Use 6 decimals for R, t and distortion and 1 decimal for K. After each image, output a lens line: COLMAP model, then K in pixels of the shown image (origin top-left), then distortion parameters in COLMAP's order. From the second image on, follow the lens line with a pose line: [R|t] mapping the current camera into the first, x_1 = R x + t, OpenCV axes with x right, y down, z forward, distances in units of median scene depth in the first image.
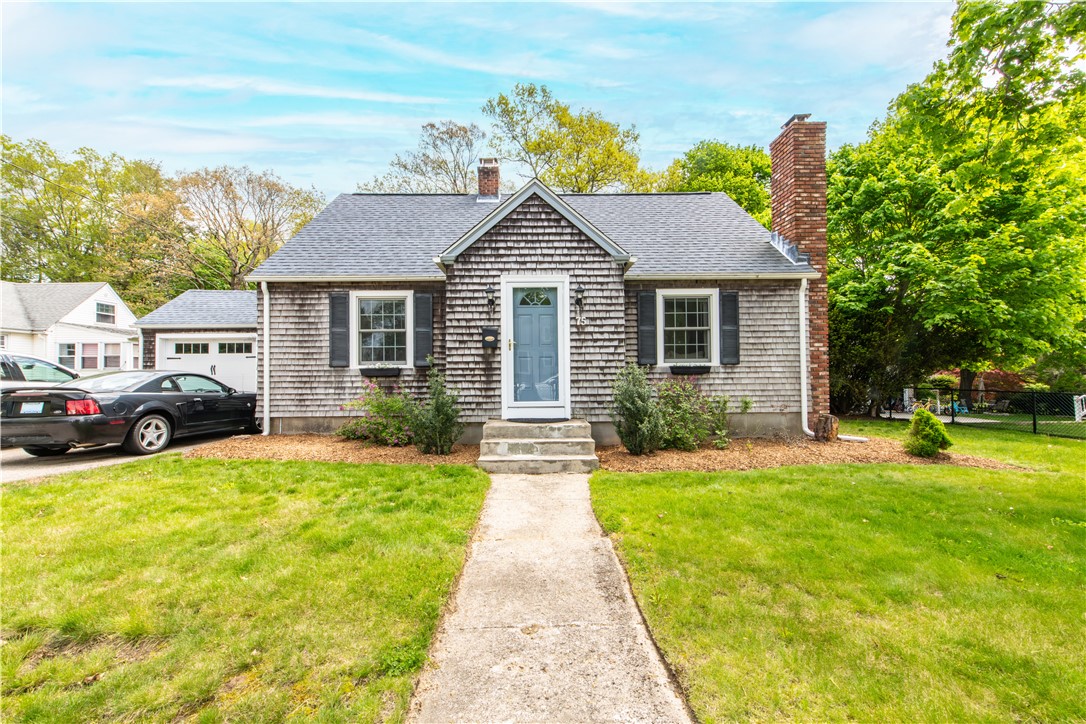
lens RADIAL K [[425.0, 0, 537.3], [0, 425.0, 360.8], [0, 0, 1]] dist [0.002822, -0.000177]
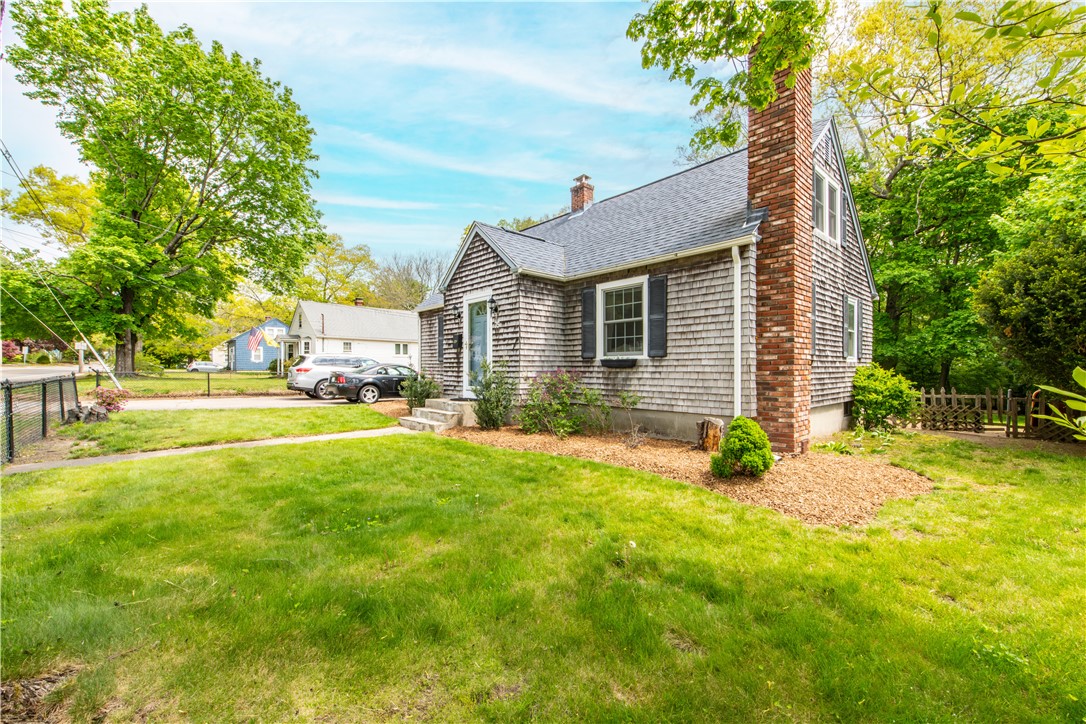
lens RADIAL K [[437.6, 0, 537.4], [0, 437.6, 363.9], [0, 0, 1]] dist [0.000493, -0.000267]
pose [[0.657345, 0.000666, -0.753590, 1.124358], [0.016794, 0.999738, 0.015533, 0.004897], [0.753403, -0.022867, 0.657162, 0.217574]]
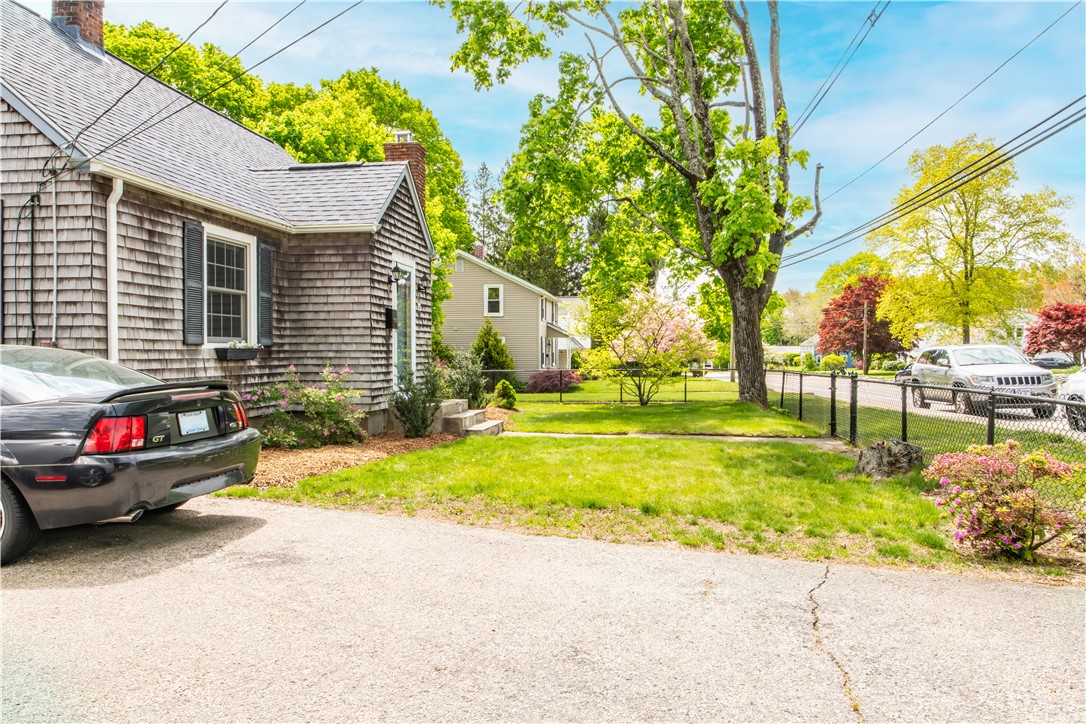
lens RADIAL K [[741.3, 0, 542.5], [0, 741.3, 354.3], [0, 0, 1]] dist [0.014862, -0.000496]
pose [[0.166935, 0.005330, 0.985954, -1.606223], [-0.029488, 0.999565, -0.000411, 0.015074], [-0.985527, -0.029005, 0.167019, 0.369089]]
